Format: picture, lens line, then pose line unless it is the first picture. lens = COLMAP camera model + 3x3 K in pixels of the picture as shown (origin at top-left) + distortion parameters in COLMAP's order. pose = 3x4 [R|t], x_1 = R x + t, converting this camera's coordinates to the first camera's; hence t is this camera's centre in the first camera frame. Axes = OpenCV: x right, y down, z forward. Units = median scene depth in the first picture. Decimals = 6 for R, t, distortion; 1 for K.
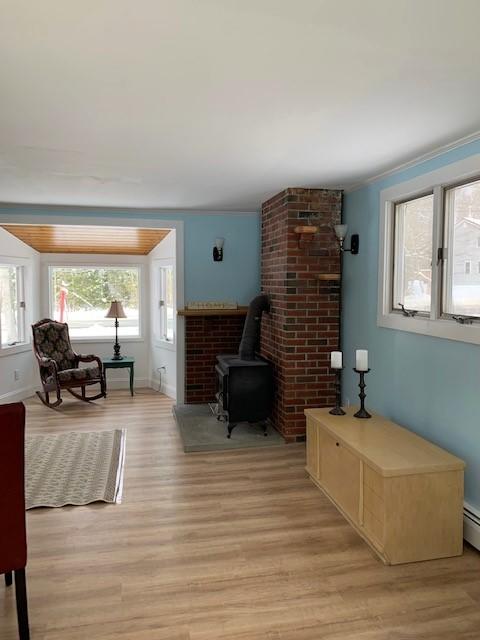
lens RADIAL K [[486.4, 0, 240.2], [0, 486.4, 321.9], [0, 0, 1]] dist [0.011400, 0.001707]
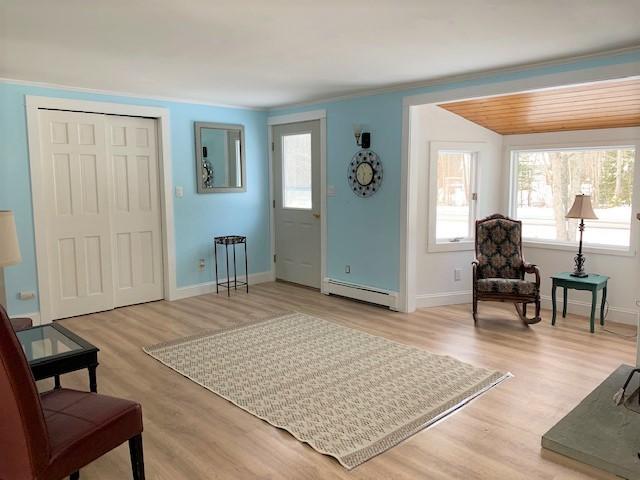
lens RADIAL K [[486.4, 0, 319.7], [0, 486.4, 235.8], [0, 0, 1]] dist [0.011400, 0.001707]
pose [[0.529308, 0.088687, -0.843781, 0.145516], [-0.065762, 0.995818, 0.063415, -0.002584], [0.845877, 0.021923, 0.532927, 0.306332]]
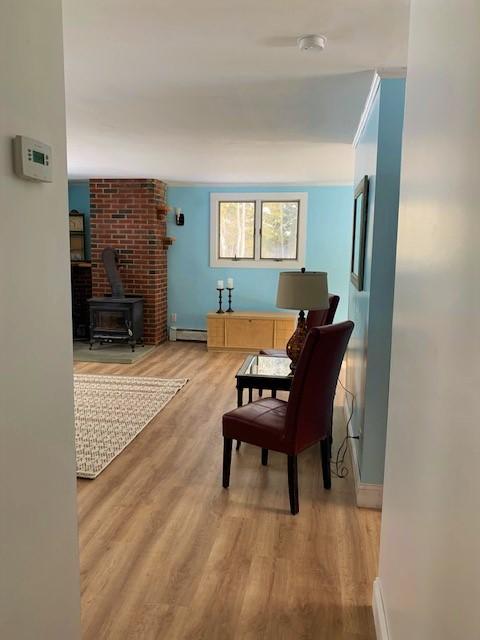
lens RADIAL K [[486.4, 0, 240.5], [0, 486.4, 319.4], [0, 0, 1]] dist [0.011400, 0.001707]
pose [[0.365969, -0.129561, 0.921564, -1.737652], [0.058179, 0.991510, 0.116291, -0.002677], [-0.928807, 0.011056, 0.370400, 0.256880]]
